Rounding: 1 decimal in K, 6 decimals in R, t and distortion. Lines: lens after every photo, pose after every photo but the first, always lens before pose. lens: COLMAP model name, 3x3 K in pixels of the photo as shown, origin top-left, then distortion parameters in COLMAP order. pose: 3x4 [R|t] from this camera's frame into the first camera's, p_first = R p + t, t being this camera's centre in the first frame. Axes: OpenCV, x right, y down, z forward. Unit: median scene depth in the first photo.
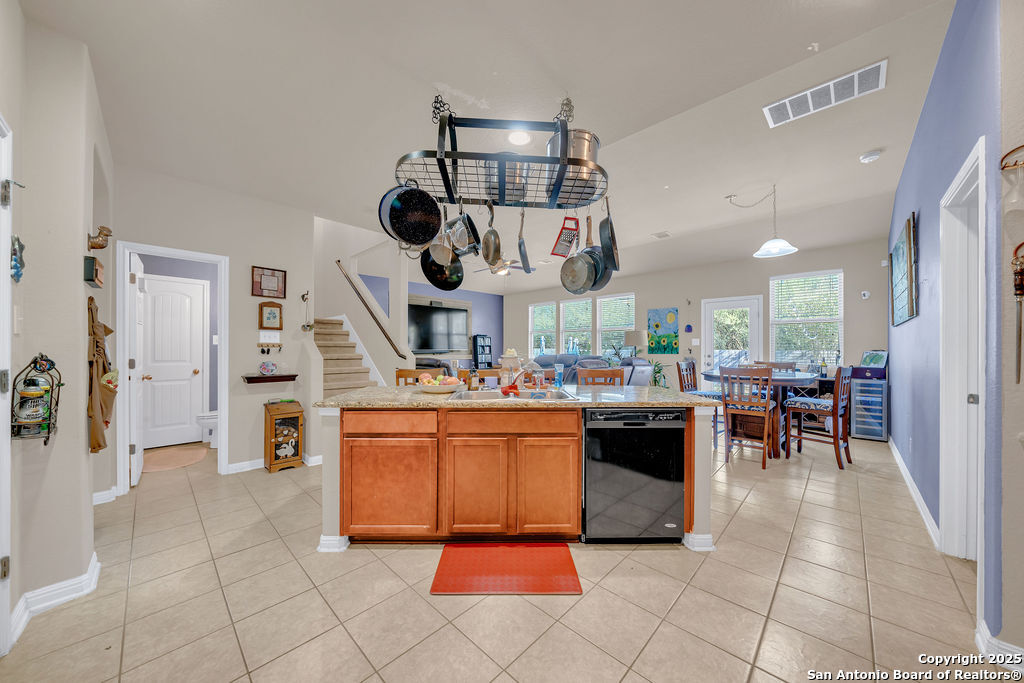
lens RADIAL K [[349.9, 0, 512.0], [0, 349.9, 341.5], [0, 0, 1]] dist [0.000488, 0.000037]
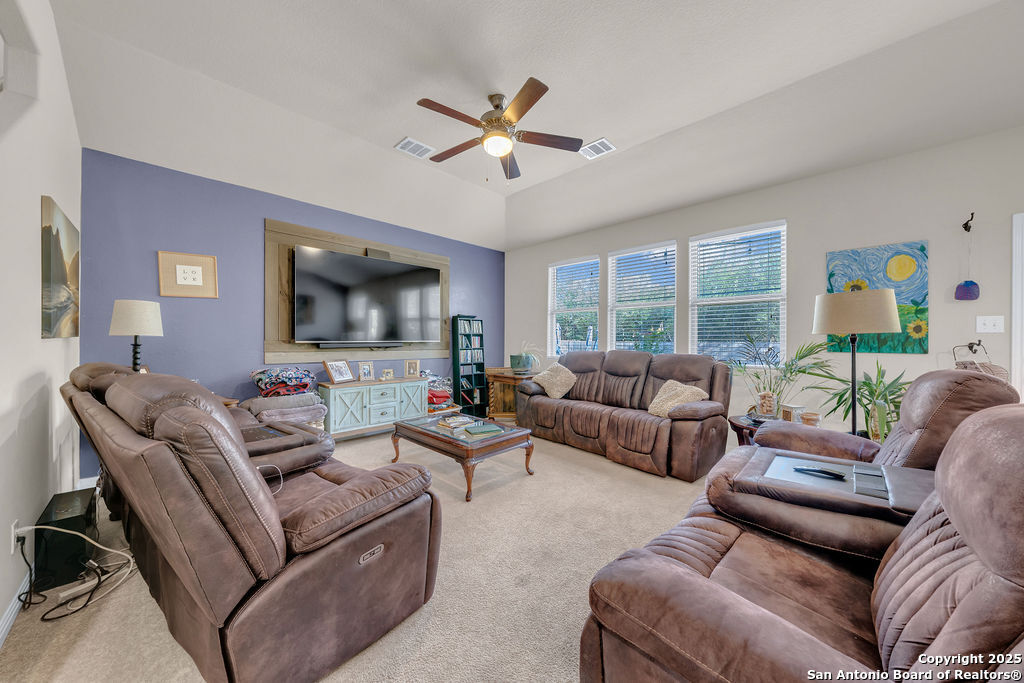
lens RADIAL K [[349.9, 0, 512.0], [0, 349.9, 341.5], [0, 0, 1]] dist [0.000488, 0.000037]
pose [[0.999949, 0.005284, -0.008622, -0.005935], [-0.005096, 0.999751, 0.021717, 0.010615], [0.008735, -0.021672, 0.999727, 0.425916]]
